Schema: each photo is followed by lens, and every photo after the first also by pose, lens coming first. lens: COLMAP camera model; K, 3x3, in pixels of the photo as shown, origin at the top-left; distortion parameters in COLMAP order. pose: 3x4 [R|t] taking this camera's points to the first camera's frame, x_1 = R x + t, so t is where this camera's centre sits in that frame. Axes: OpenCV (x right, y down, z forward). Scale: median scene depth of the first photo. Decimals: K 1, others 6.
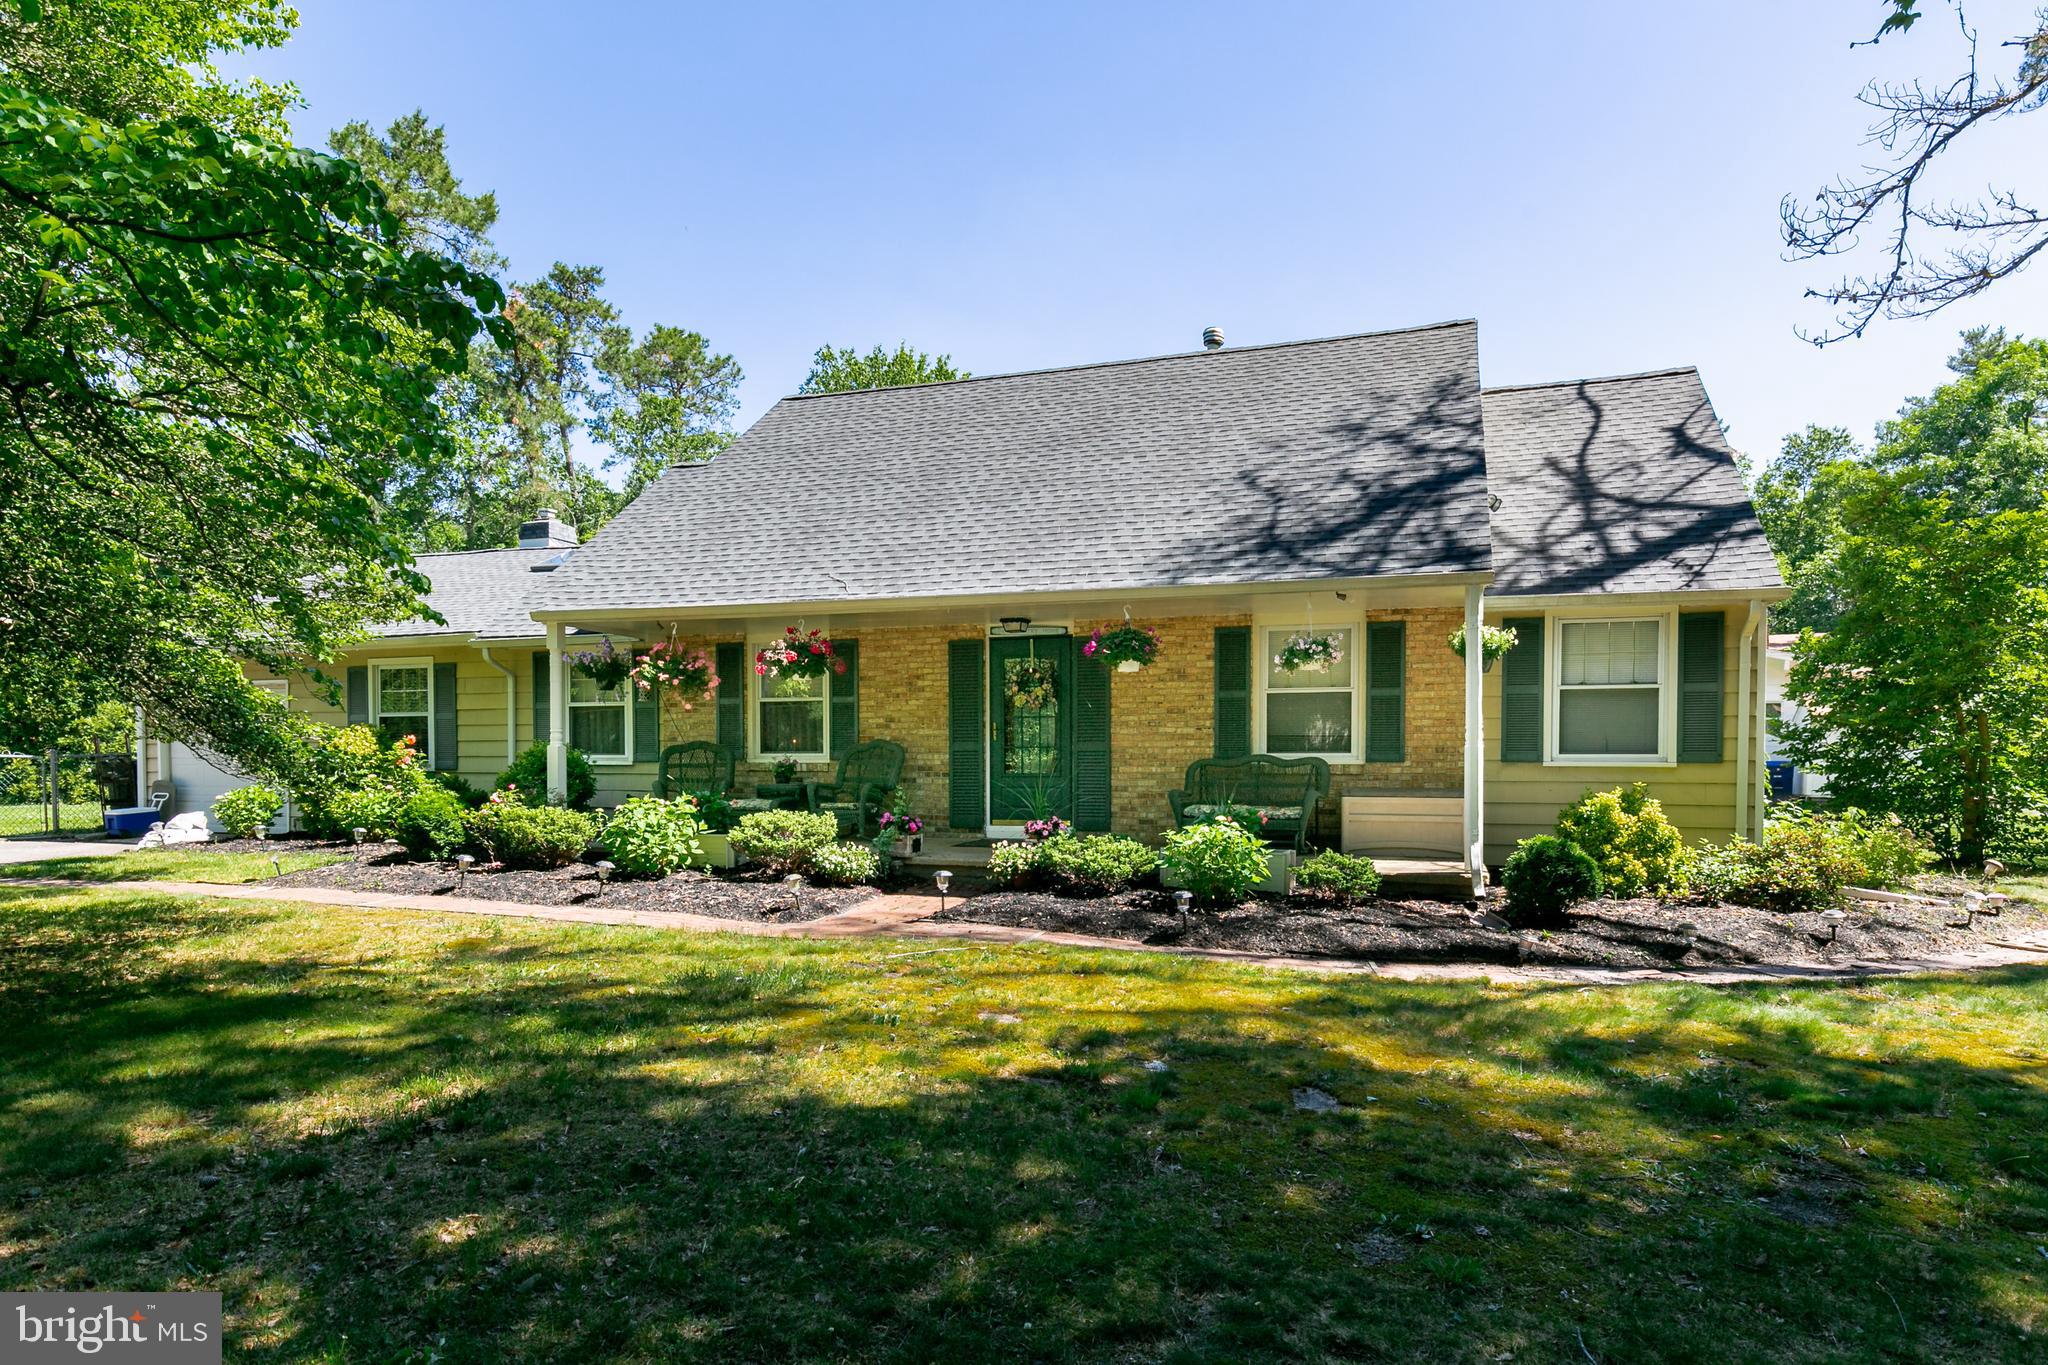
lens RADIAL K [[1180.8, 0, 994.6], [0, 1180.8, 747.7], [0, 0, 1]] dist [0.022819, -0.017091]
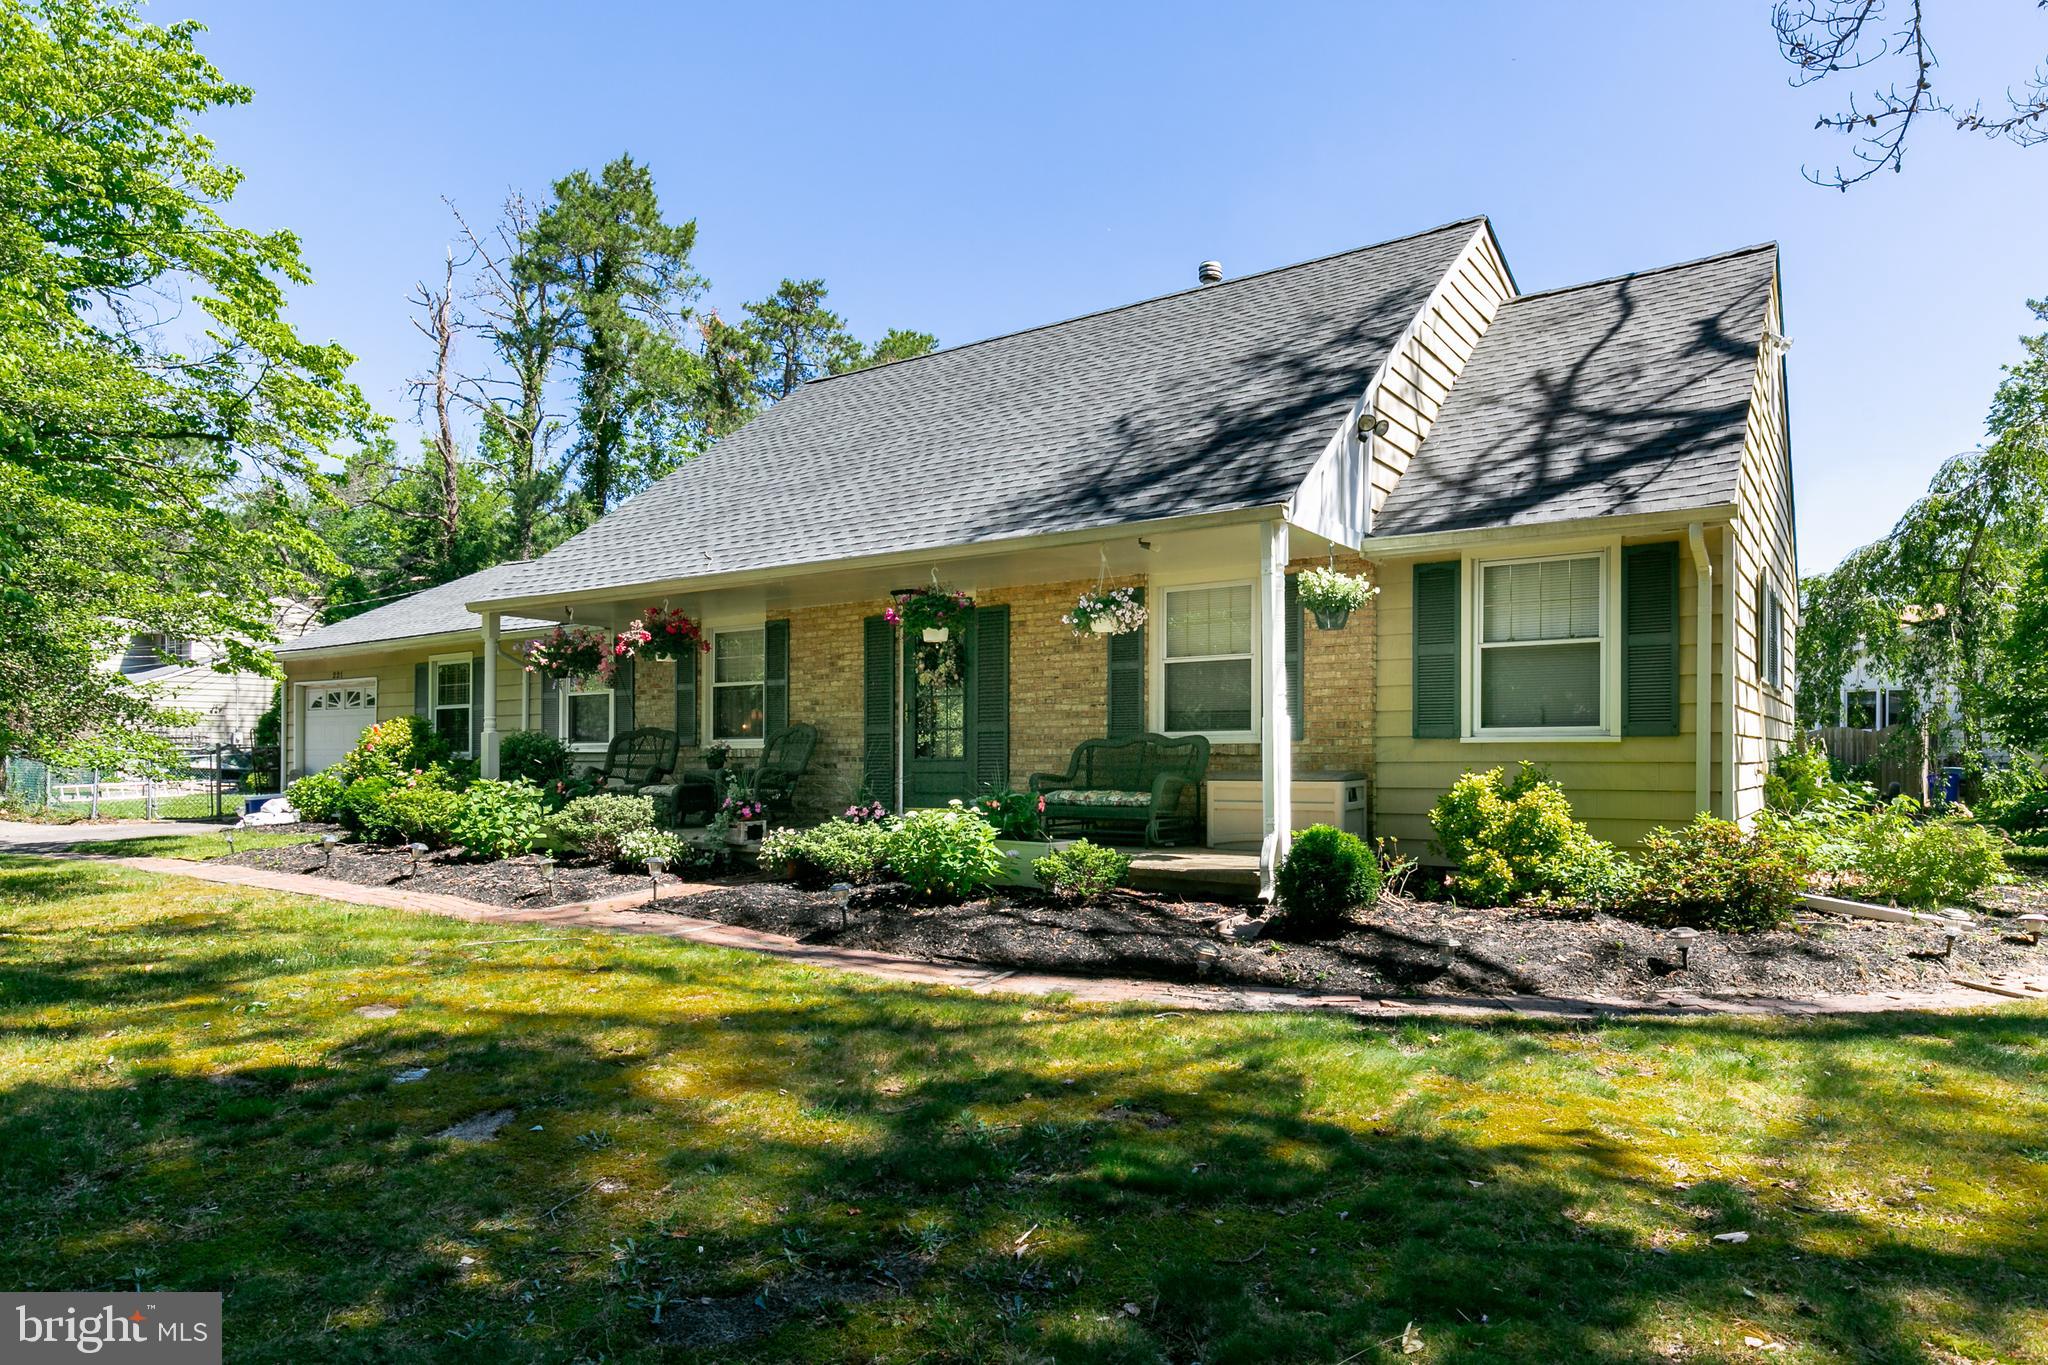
lens RADIAL K [[1205.9, 0, 1031.1], [0, 1205.9, 713.7], [0, 0, 1]] dist [0.003520, 0.001049]
pose [[0.964938, -0.014777, -0.262061, 0.362576], [0.008430, 0.999644, -0.025324, 0.012746], [0.262342, 0.022227, 0.964719, 0.112507]]
